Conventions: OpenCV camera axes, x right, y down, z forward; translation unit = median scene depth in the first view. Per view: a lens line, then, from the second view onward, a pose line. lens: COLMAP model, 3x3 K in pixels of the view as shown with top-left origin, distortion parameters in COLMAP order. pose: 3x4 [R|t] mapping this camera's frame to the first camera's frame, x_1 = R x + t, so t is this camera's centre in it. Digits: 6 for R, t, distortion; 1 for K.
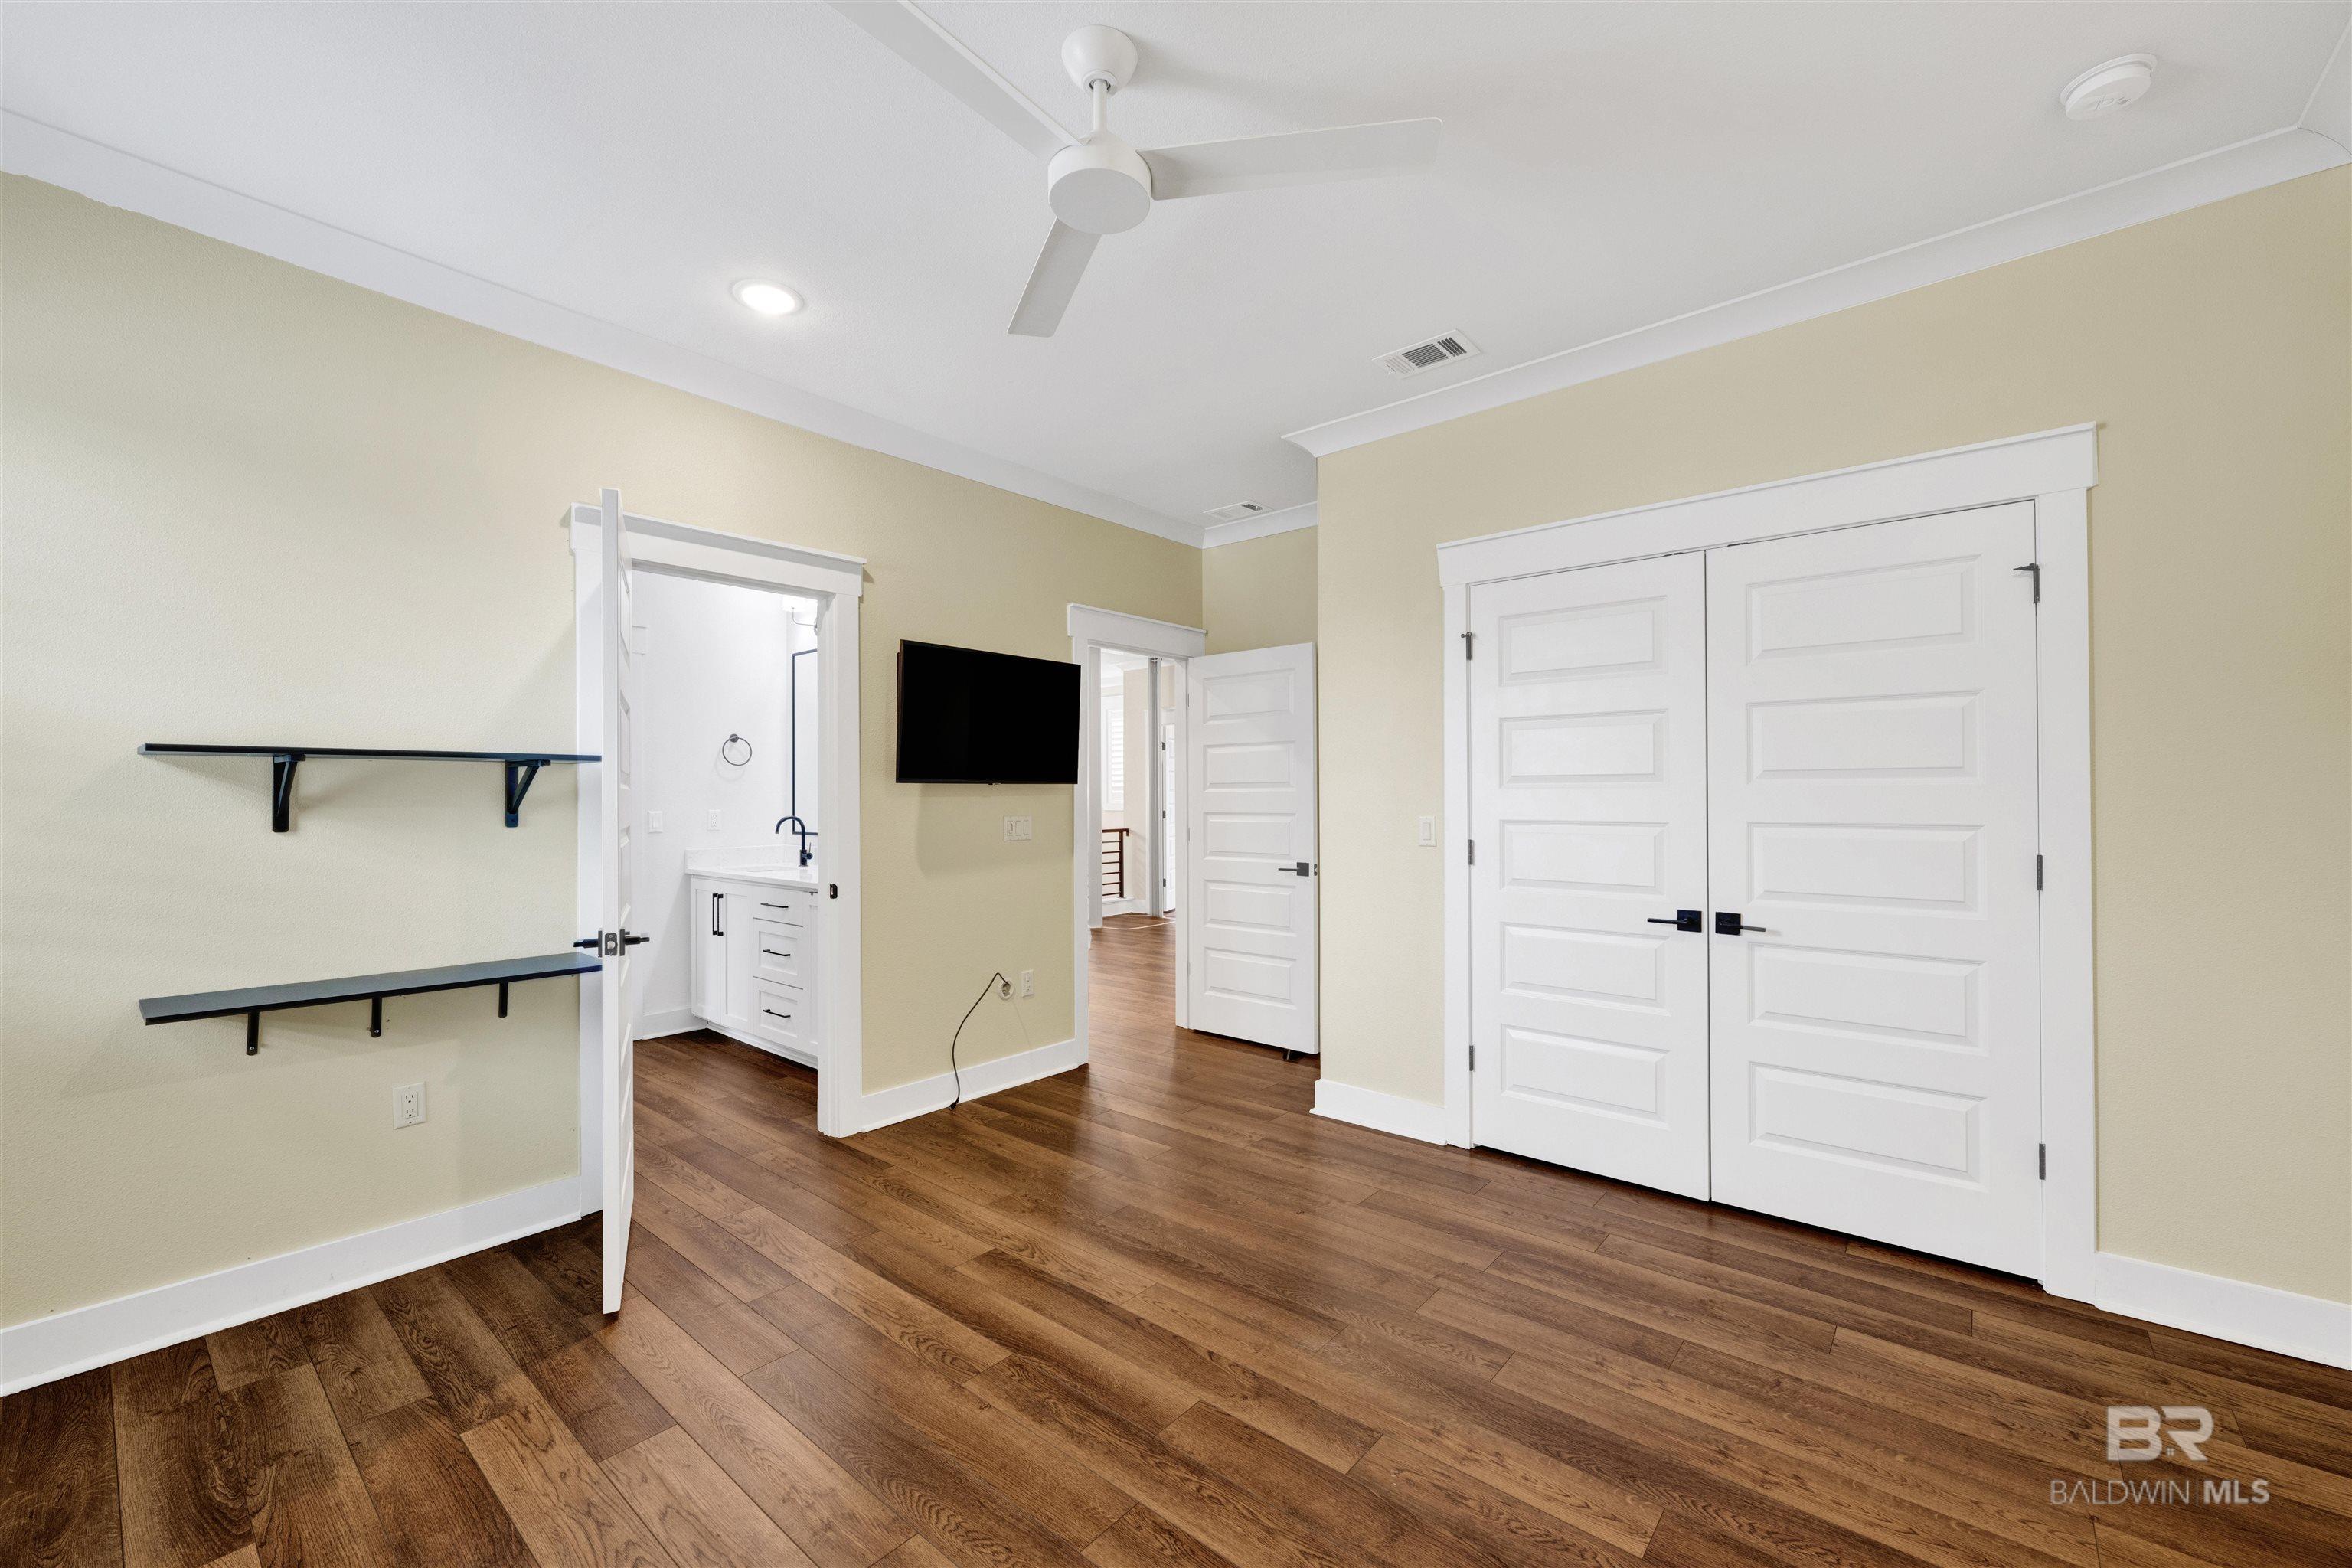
lens RADIAL K [[953.1, 0, 1176.0], [0, 953.1, 784.0], [0, 0, 1]] dist [0.000539, 0.000018]
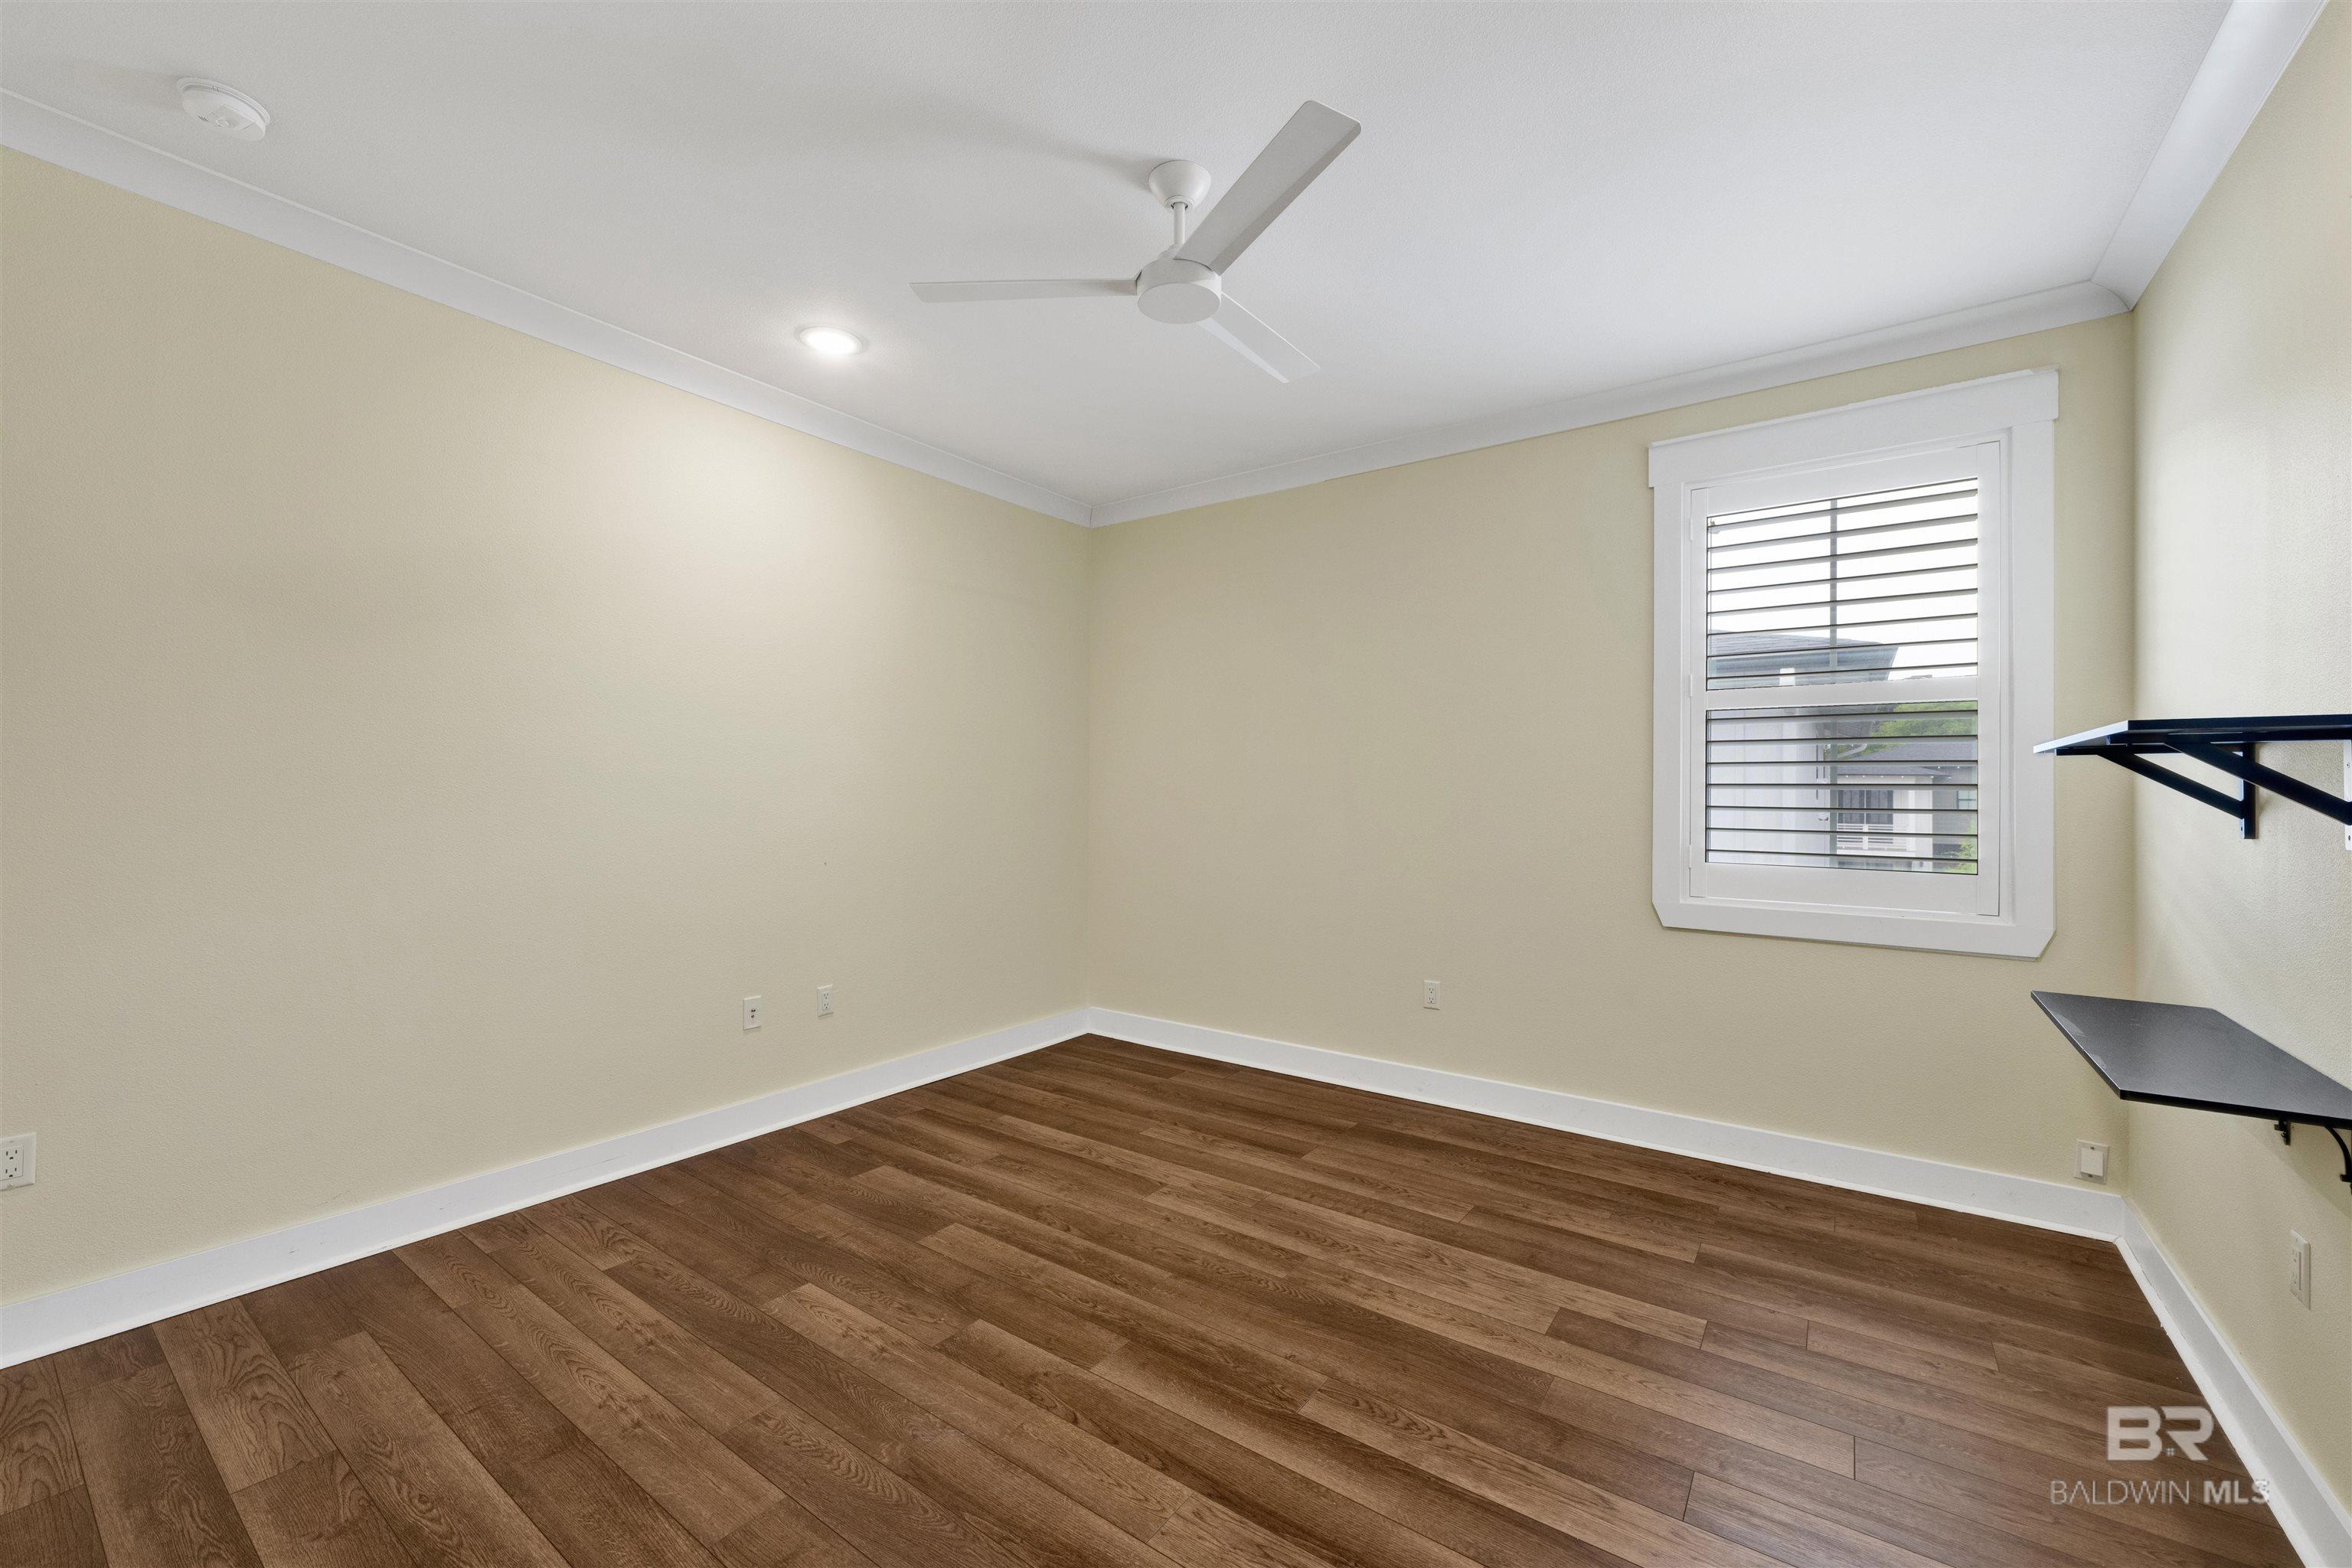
lens RADIAL K [[923.9, 0, 1178.6], [0, 923.9, 794.1], [0, 0, 1]] dist [-0.013065, 0.000174]
pose [[-0.996671, -0.004407, -0.081406, 0.013575], [-0.003250, 0.999892, -0.014340, 0.030959], [0.081460, -0.014028, -0.996578, 2.024398]]
